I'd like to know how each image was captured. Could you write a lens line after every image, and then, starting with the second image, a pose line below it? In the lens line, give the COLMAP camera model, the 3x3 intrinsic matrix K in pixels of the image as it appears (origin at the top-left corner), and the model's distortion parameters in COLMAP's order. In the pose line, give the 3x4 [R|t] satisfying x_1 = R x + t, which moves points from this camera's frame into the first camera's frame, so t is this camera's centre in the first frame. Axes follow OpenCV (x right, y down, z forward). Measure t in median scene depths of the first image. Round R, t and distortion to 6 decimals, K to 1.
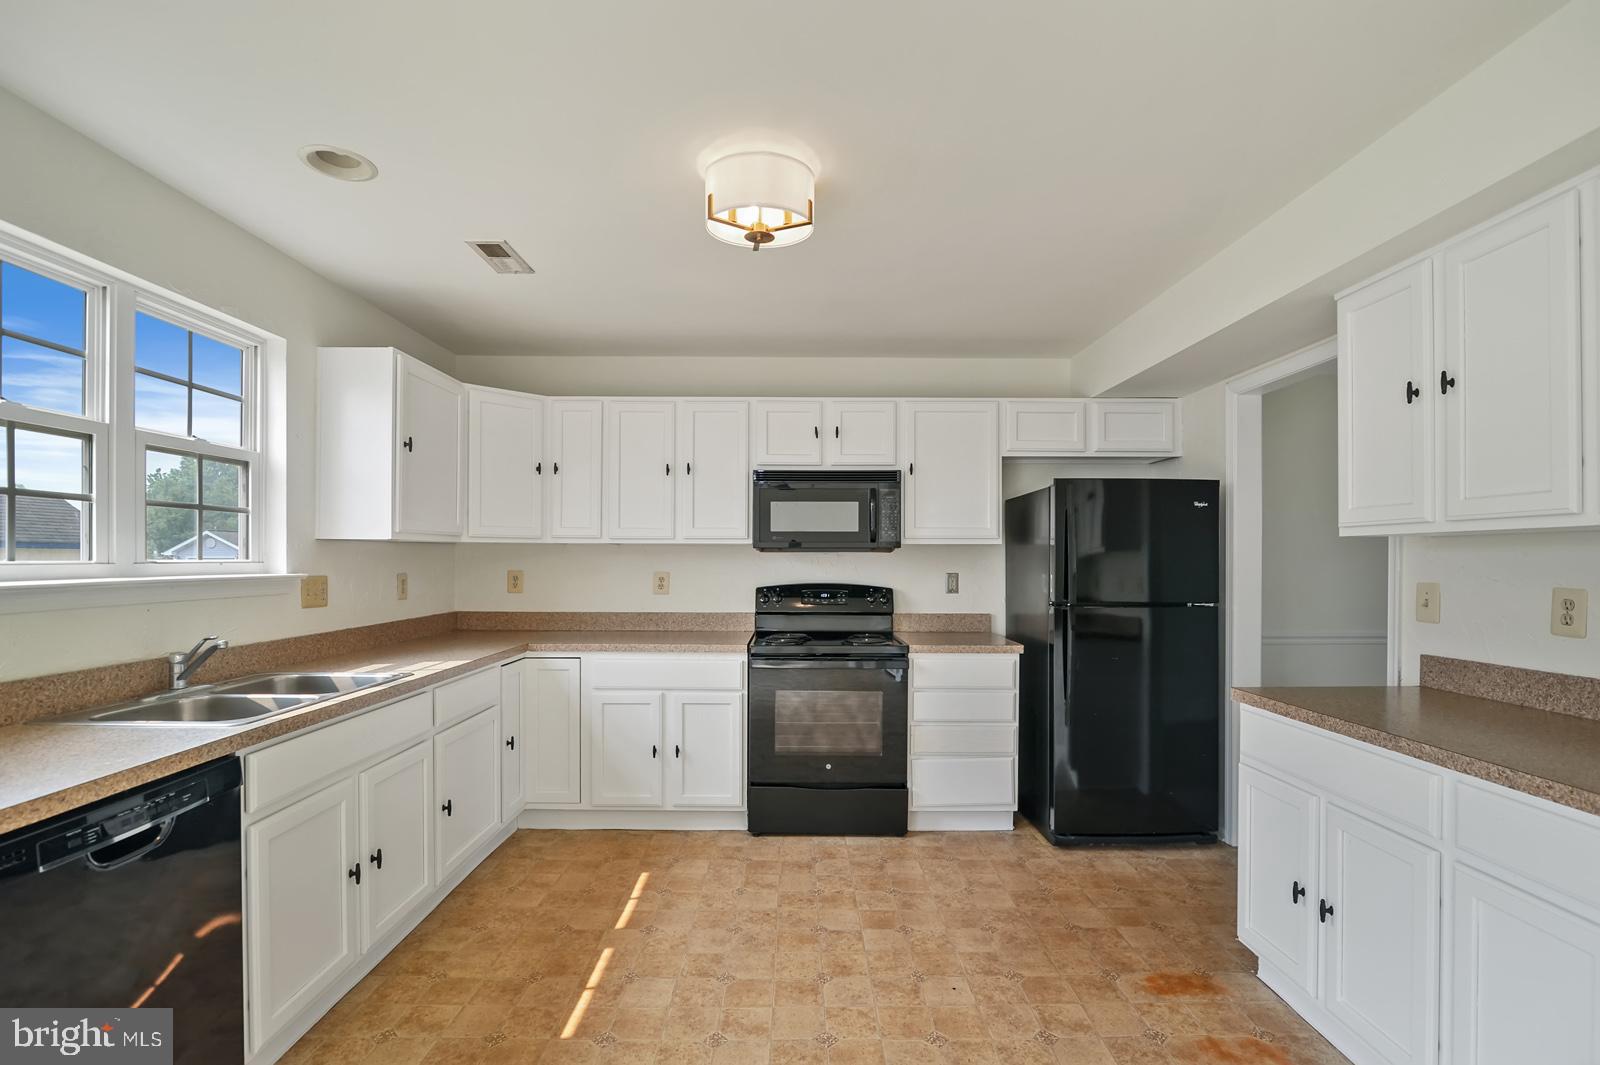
lens RADIAL K [[741.7, 0, 798.1], [0, 741.7, 557.7], [0, 0, 1]] dist [-0.020206, 0.002249]
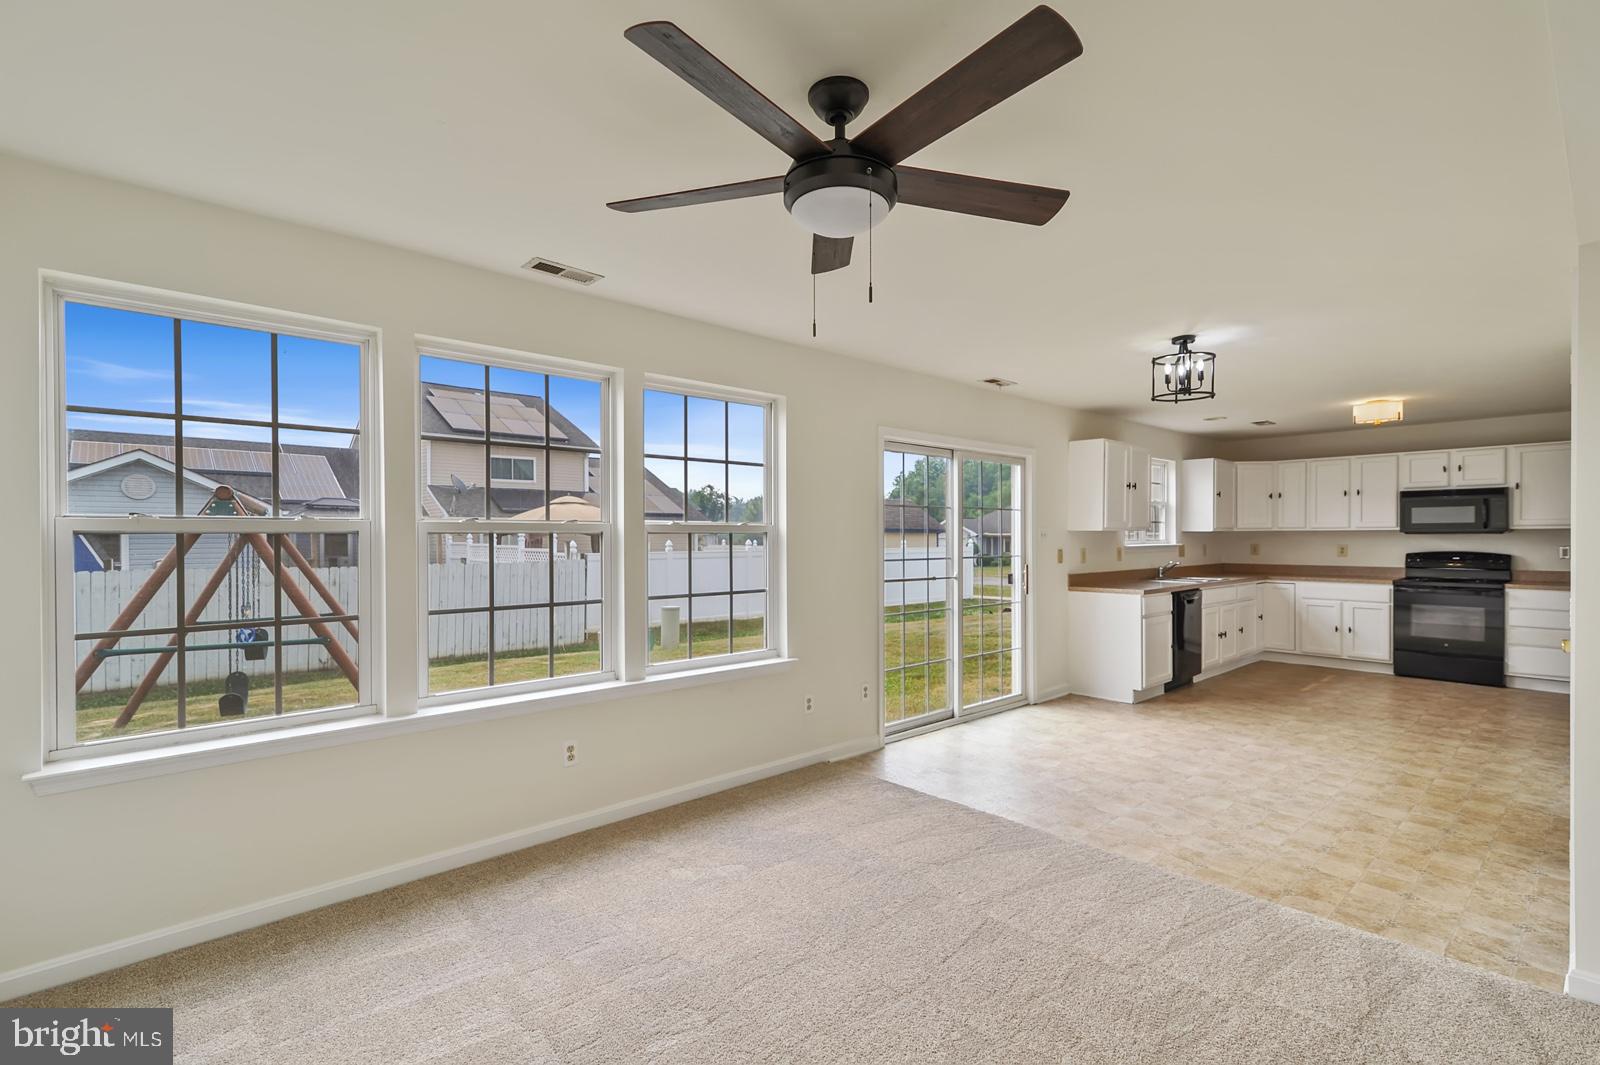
lens RADIAL K [[741.7, 0, 766.7], [0, 741.7, 536.6], [0, 0, 1]] dist [-0.020206, 0.002249]
pose [[0.642466, -0.005231, -0.766296, 0.363457], [0.005815, 0.999981, -0.001950, -0.008165], [0.766292, -0.003203, 0.642485, -1.584884]]
